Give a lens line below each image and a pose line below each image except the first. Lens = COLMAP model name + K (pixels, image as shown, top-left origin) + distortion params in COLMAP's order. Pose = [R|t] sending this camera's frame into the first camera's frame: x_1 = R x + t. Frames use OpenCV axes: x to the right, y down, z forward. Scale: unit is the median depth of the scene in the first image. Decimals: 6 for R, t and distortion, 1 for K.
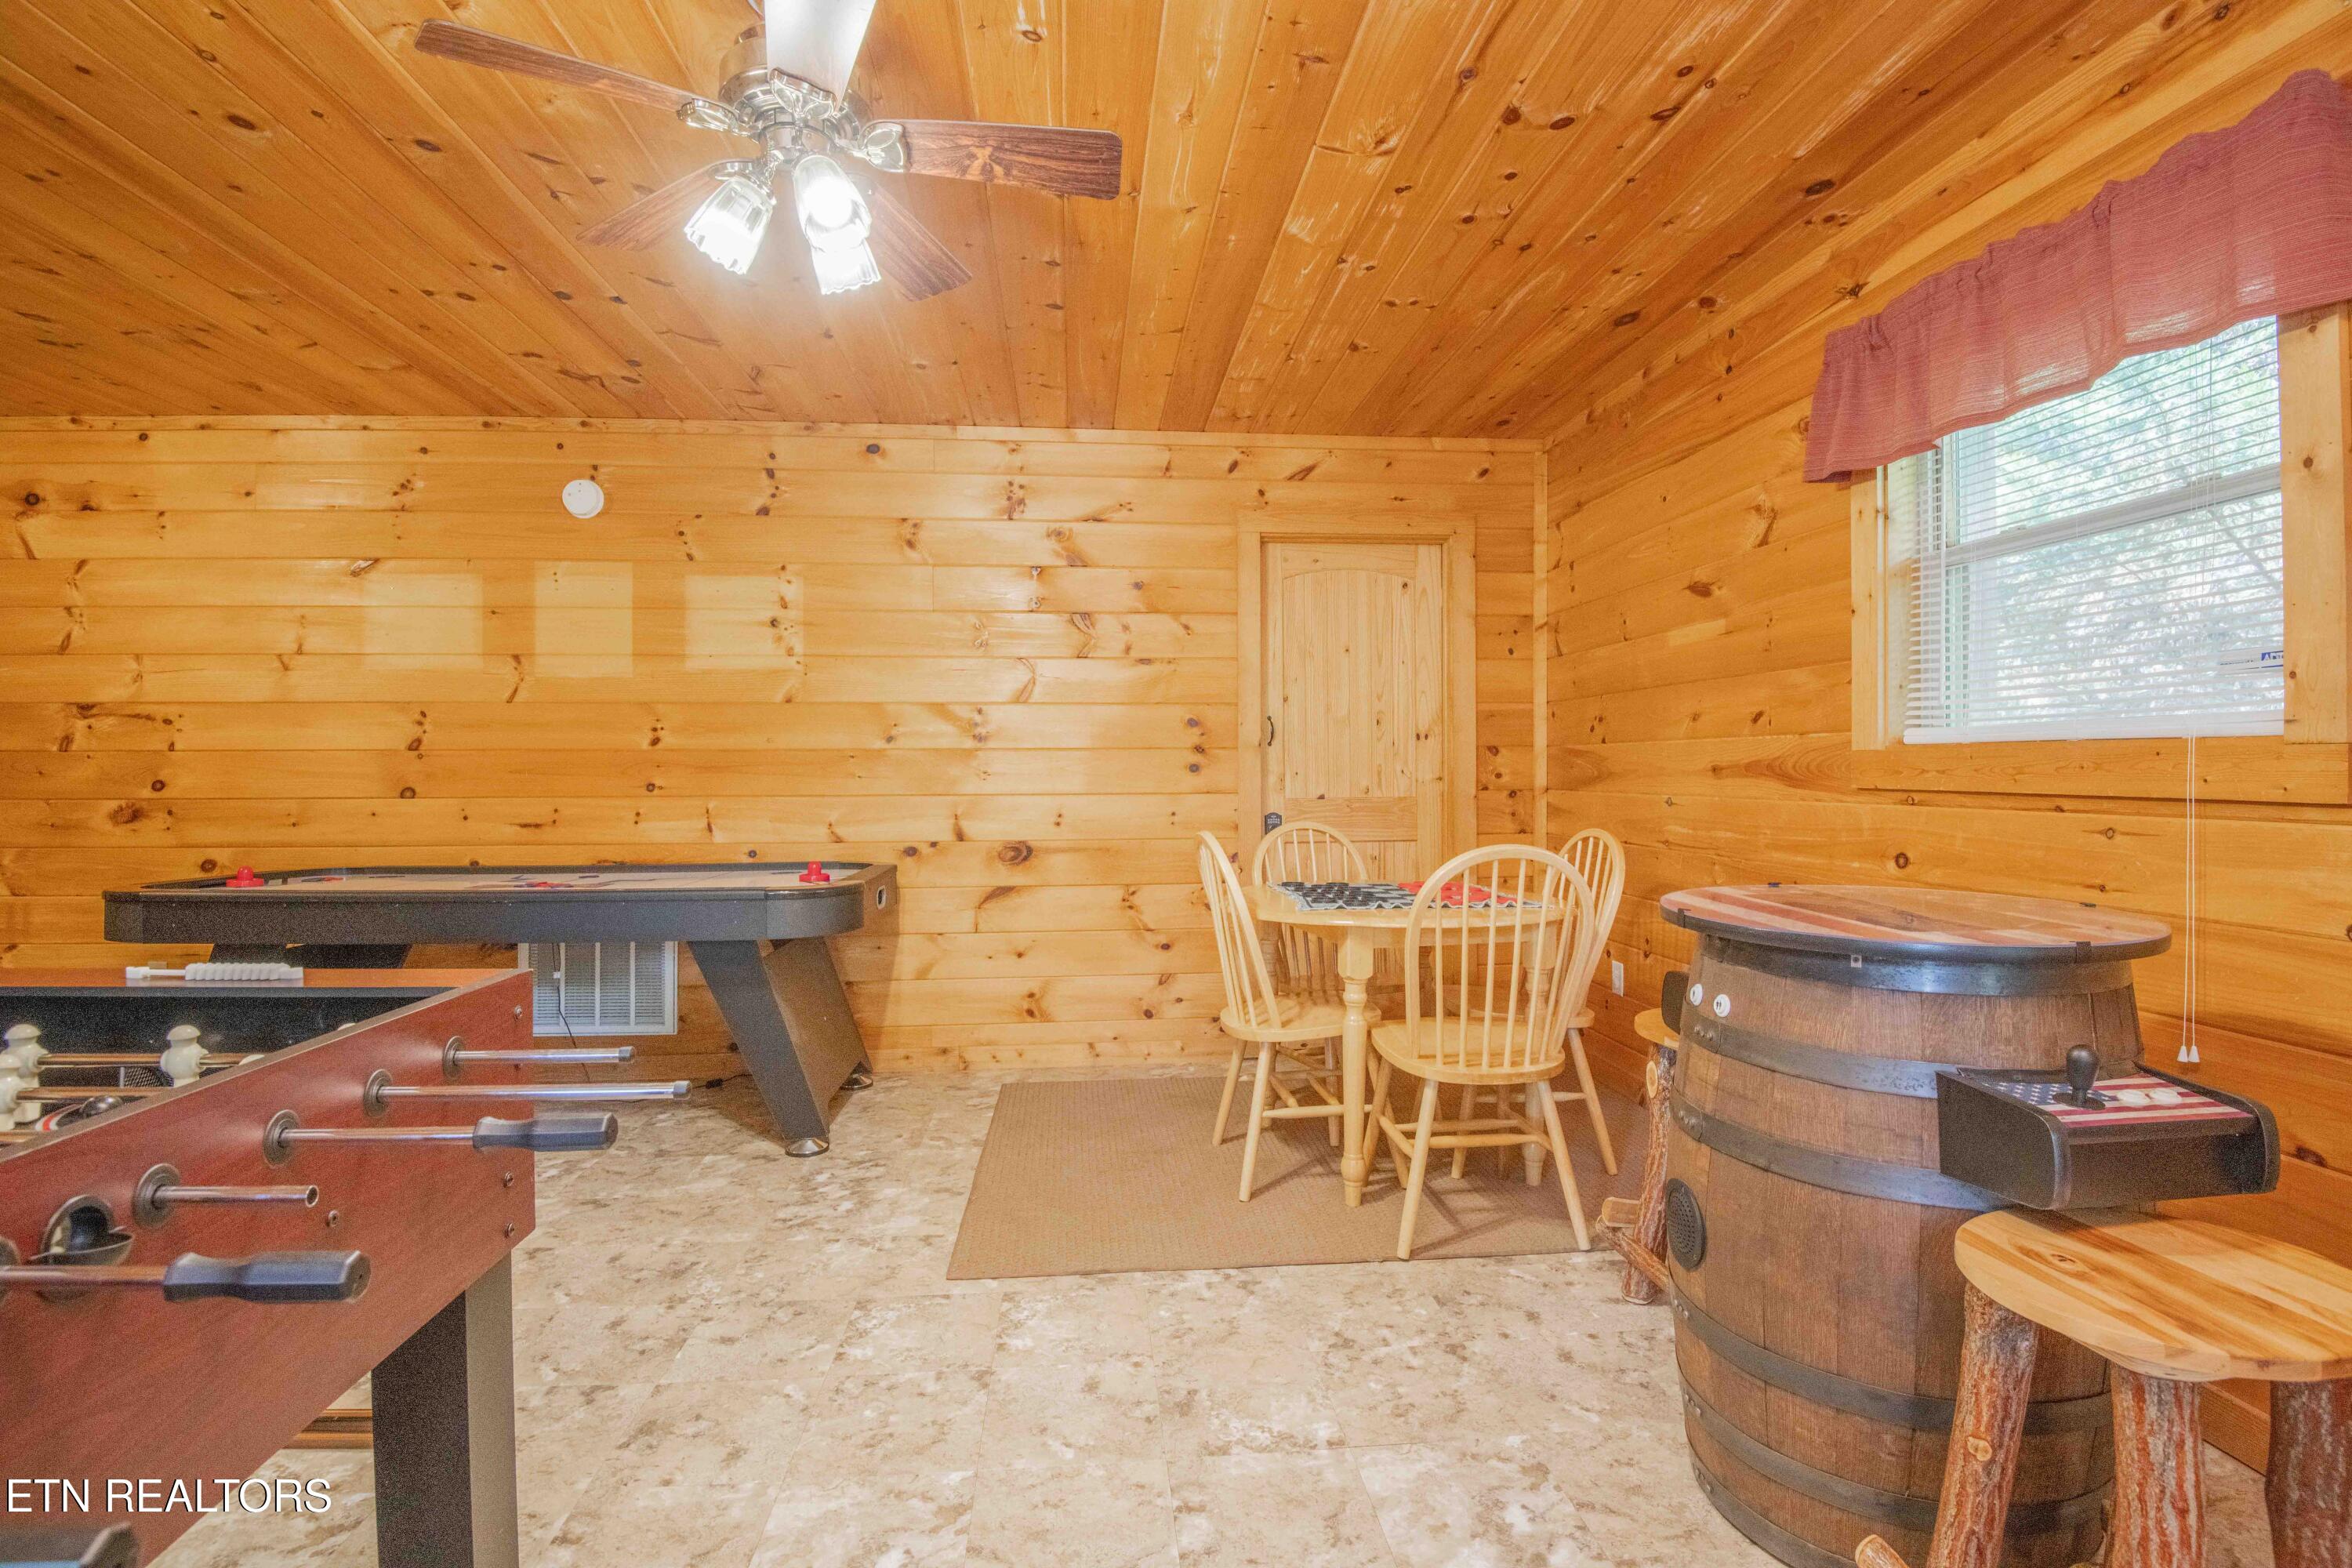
lens RADIAL K [[1087.2, 0, 1194.3], [0, 1087.2, 782.0], [0, 0, 1]] dist [-0.022863, -0.012254]
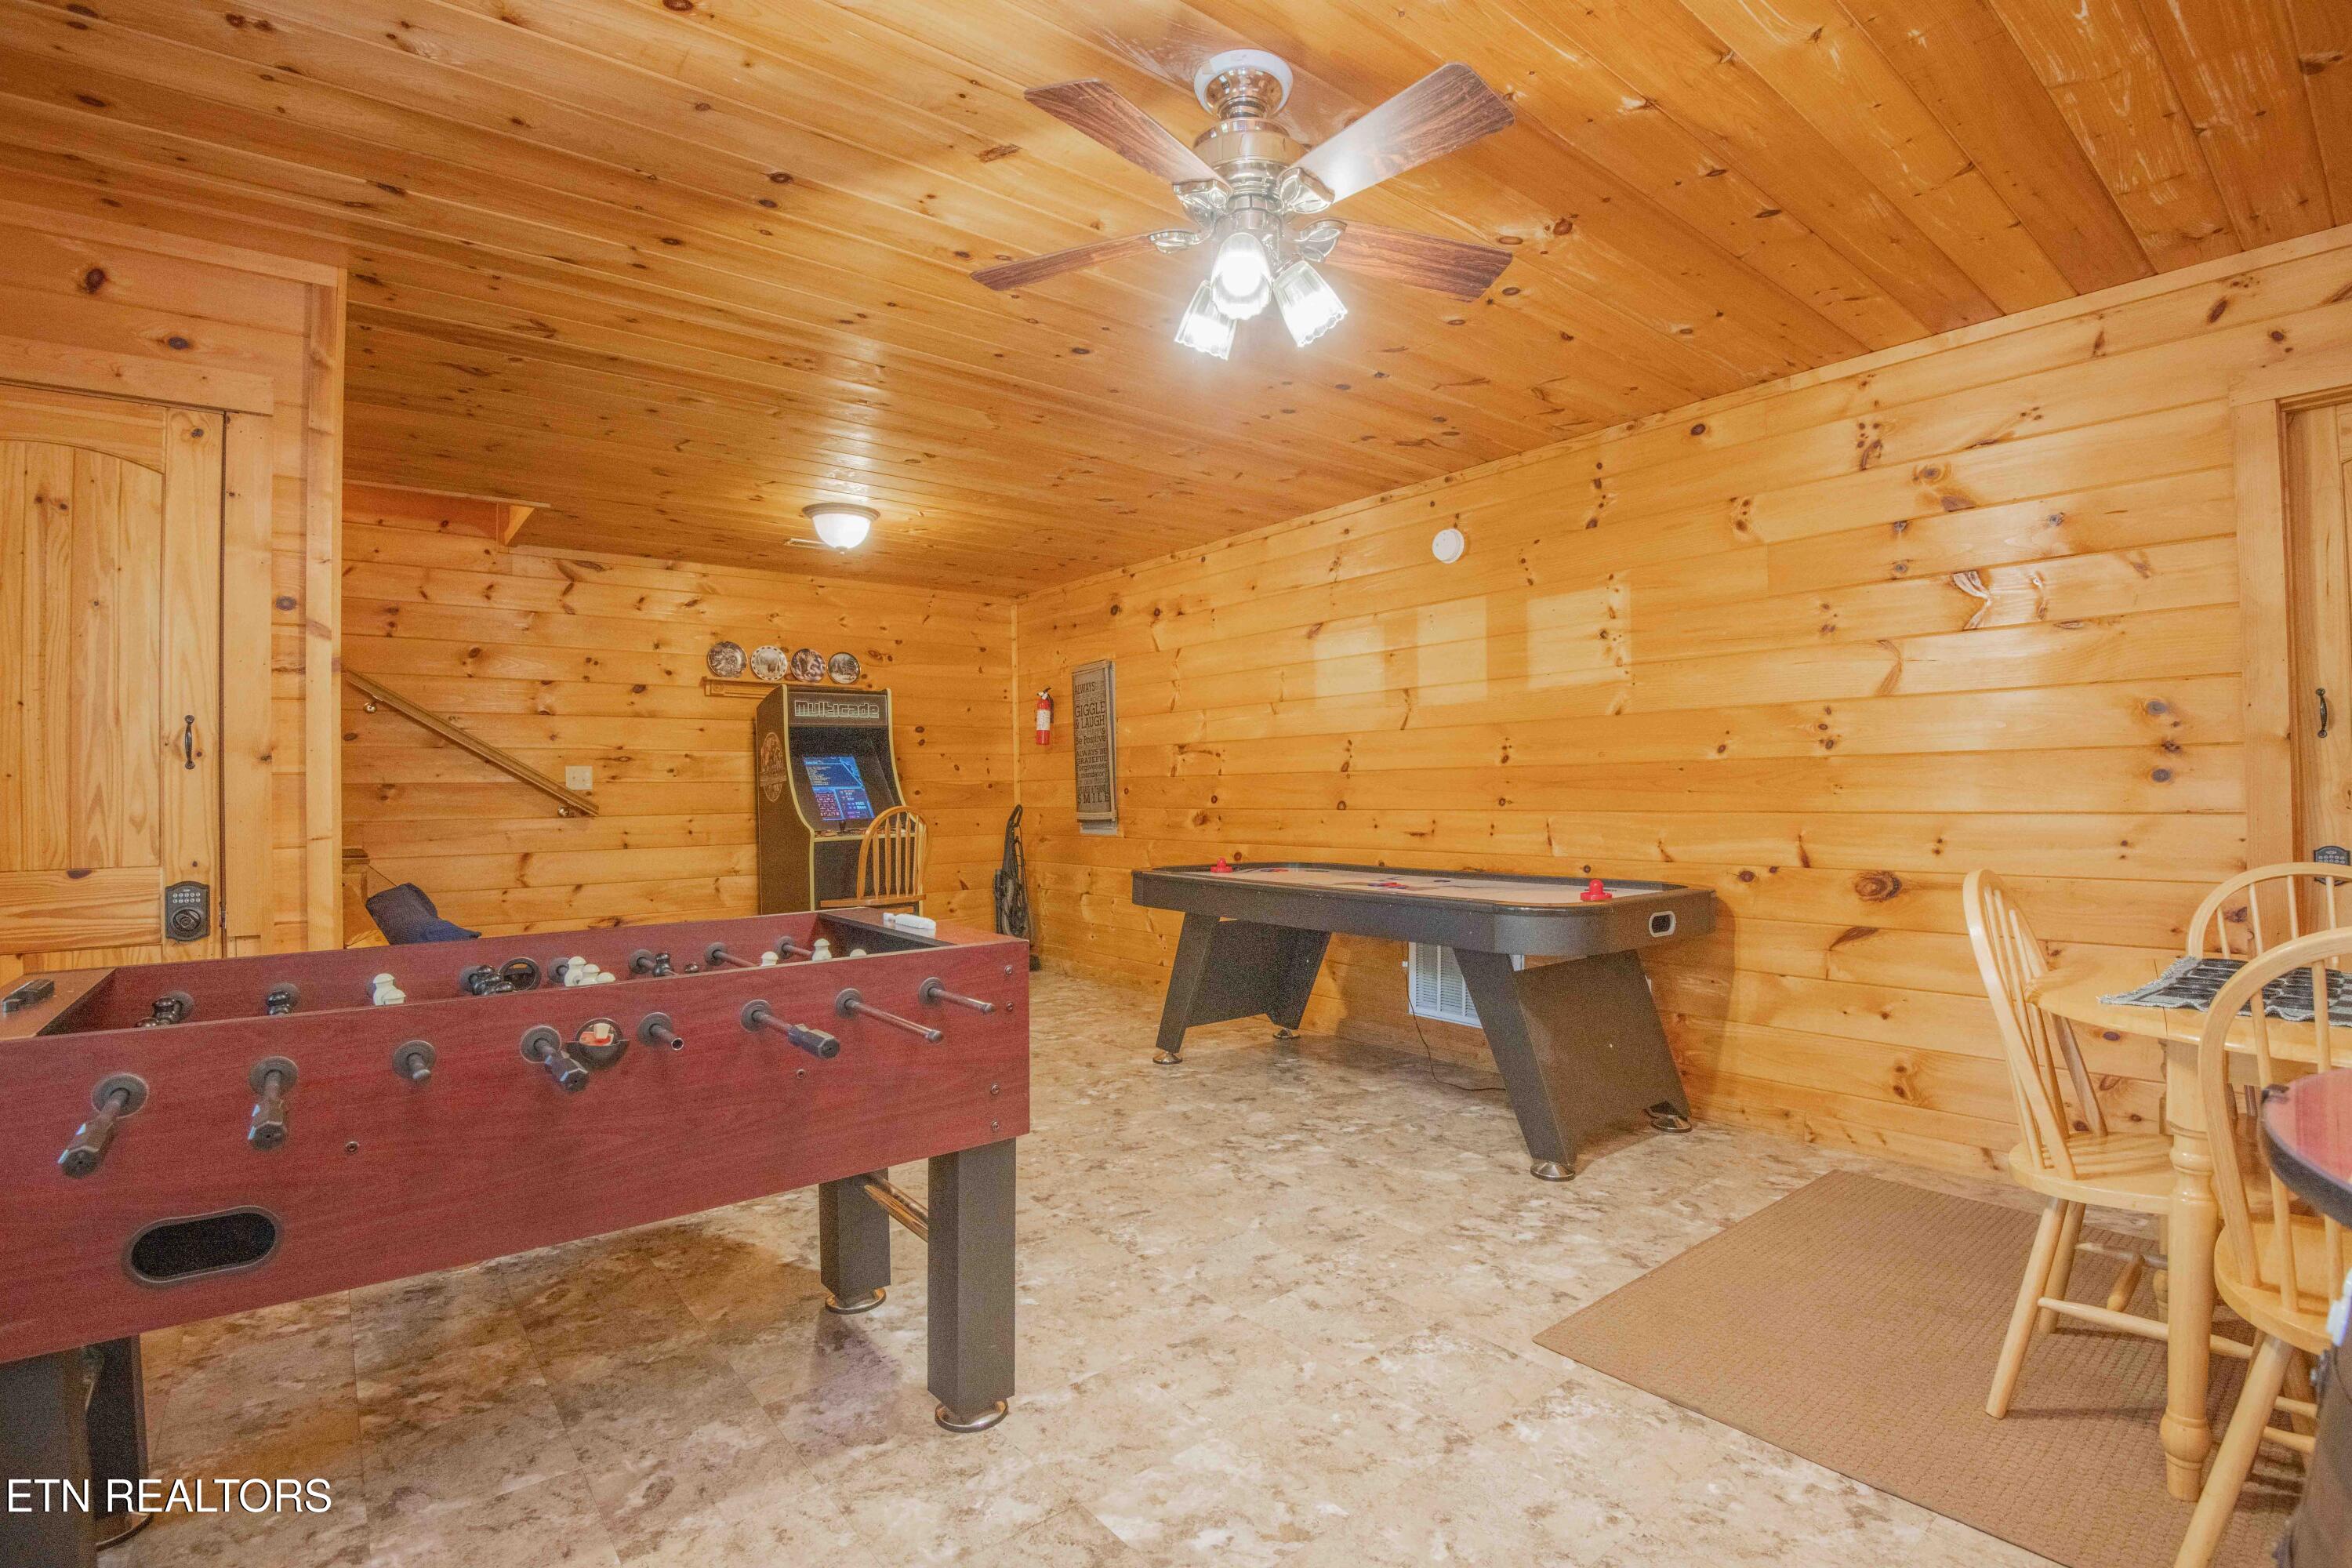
lens RADIAL K [[1087.2, 0, 1181.6], [0, 1087.2, 780.8], [0, 0, 1]] dist [-0.022863, -0.012254]
pose [[0.541065, -0.012171, -0.840892, 0.238791], [0.003328, 0.999918, -0.012331, -0.003855], [0.840974, 0.003873, 0.541062, 0.154588]]
